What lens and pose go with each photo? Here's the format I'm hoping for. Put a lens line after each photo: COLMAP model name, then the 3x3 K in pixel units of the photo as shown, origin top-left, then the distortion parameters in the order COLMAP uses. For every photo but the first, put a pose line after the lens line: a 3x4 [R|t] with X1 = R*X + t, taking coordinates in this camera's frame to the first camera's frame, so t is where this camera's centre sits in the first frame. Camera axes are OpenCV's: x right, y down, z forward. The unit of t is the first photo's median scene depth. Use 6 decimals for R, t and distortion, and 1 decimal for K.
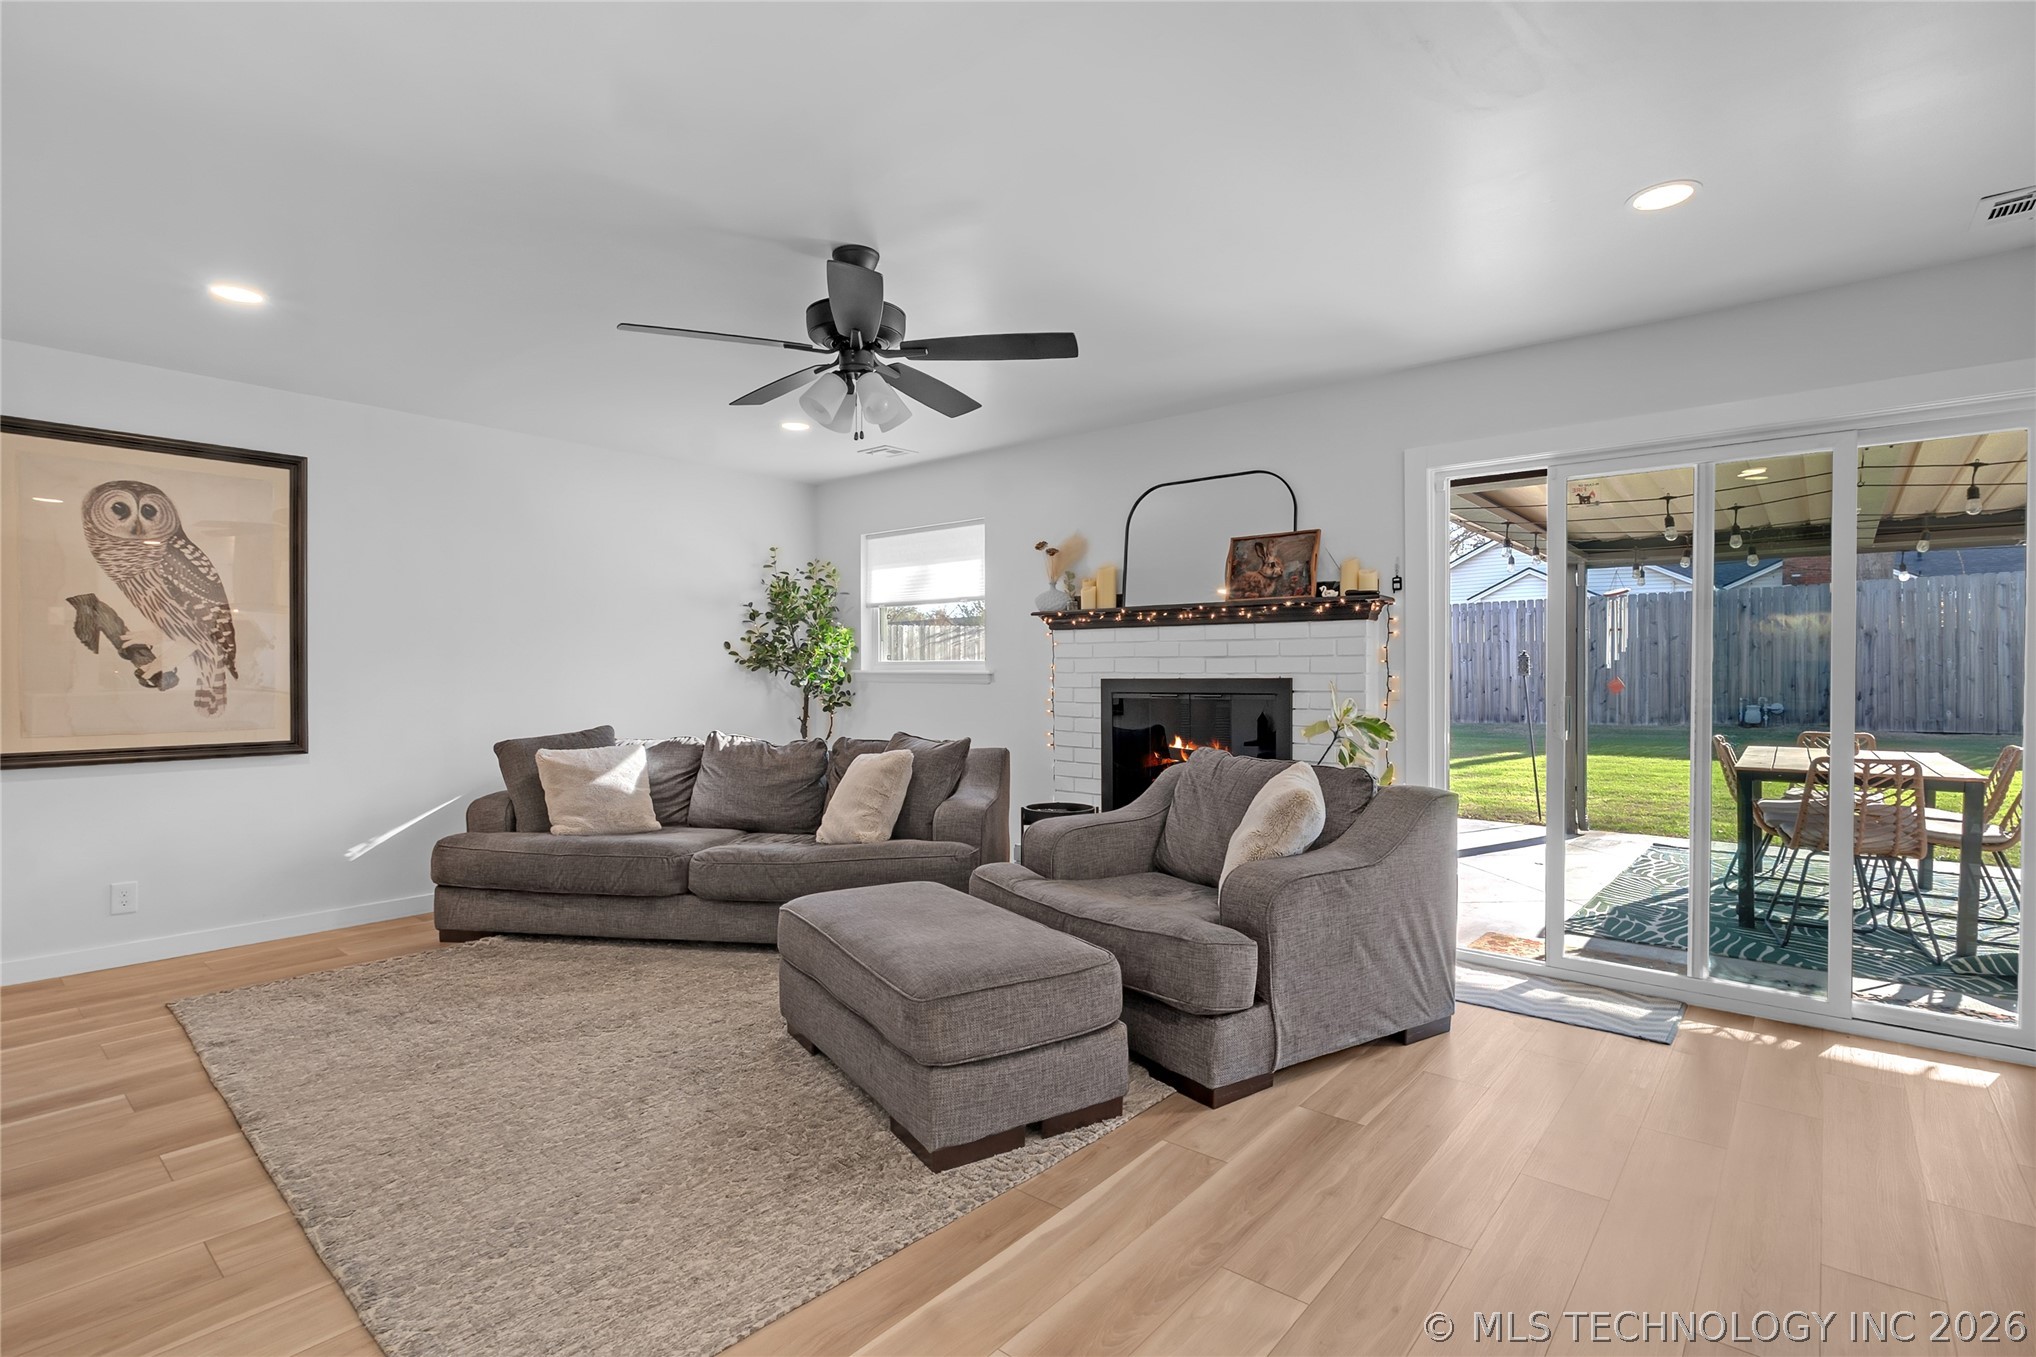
lens RADIAL K [[953.2, 0, 1018.0], [0, 953.2, 678.5], [0, 0, 1]] dist [-0.005424, -0.000445]
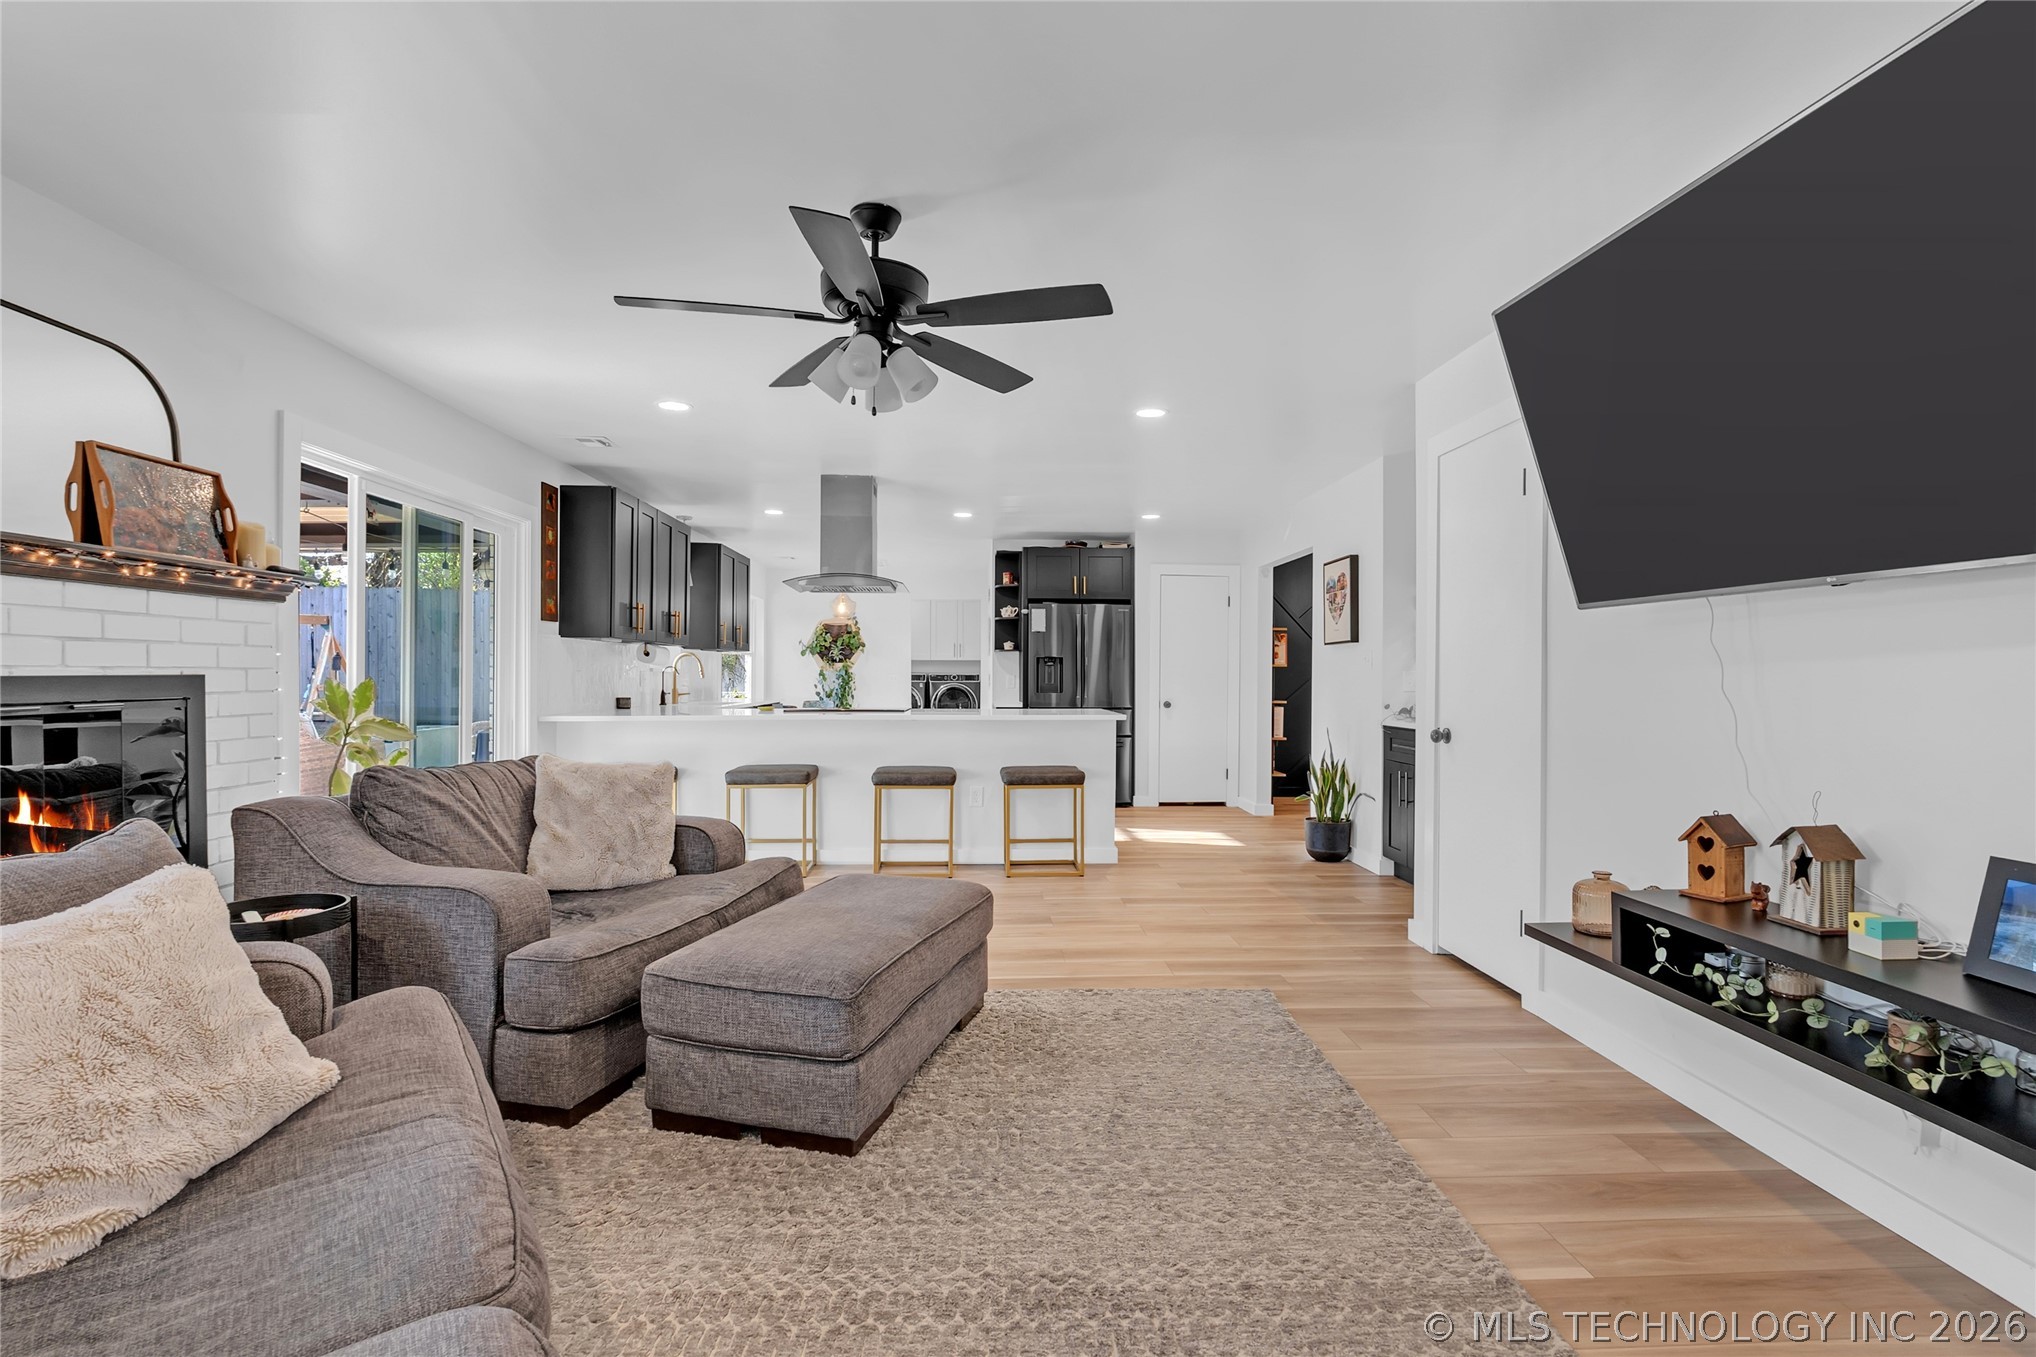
lens RADIAL K [[943.3, 0, 1018.0], [0, 943.3, 678.5], [0, 0, 1]] dist [-0.002511, -0.000240]
pose [[-0.680579, -0.005075, 0.732658, -0.650413], [0.000989, 0.999969, 0.007846, -0.002417], [-0.732674, 0.006064, -0.680552, 1.056814]]
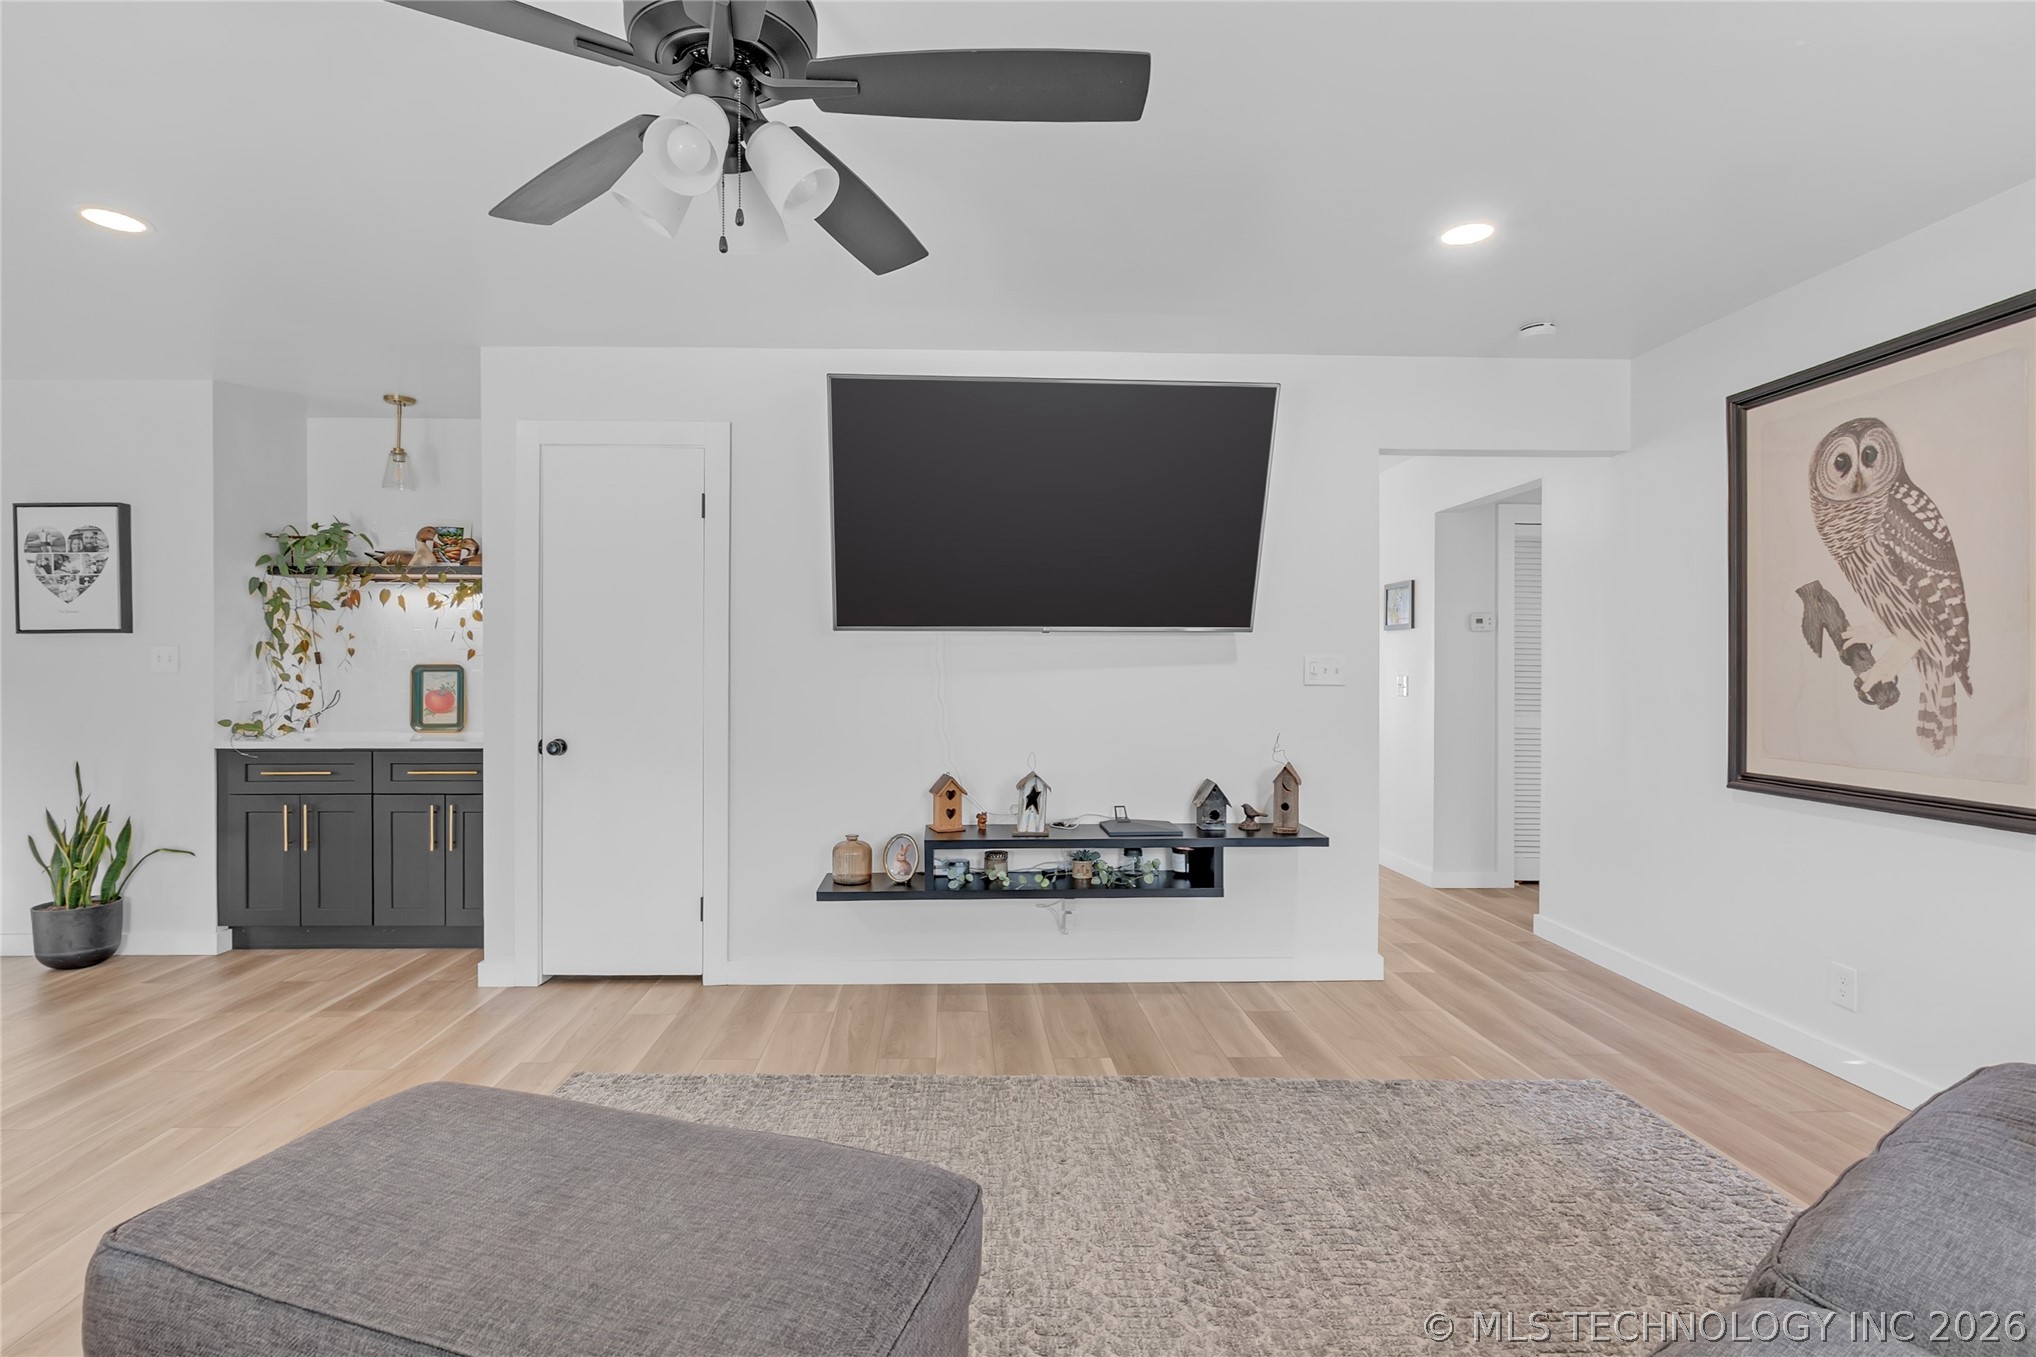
lens RADIAL K [[976.7, 0, 979.2], [0, 976.7, 674.1], [0, 0, 1]] dist [-0.009112, -0.000075]
pose [[-0.743918, 0.004758, -0.668254, 0.060589], [-0.004088, 0.999924, 0.011671, -0.017652], [0.668258, 0.011414, -0.743842, 1.041267]]
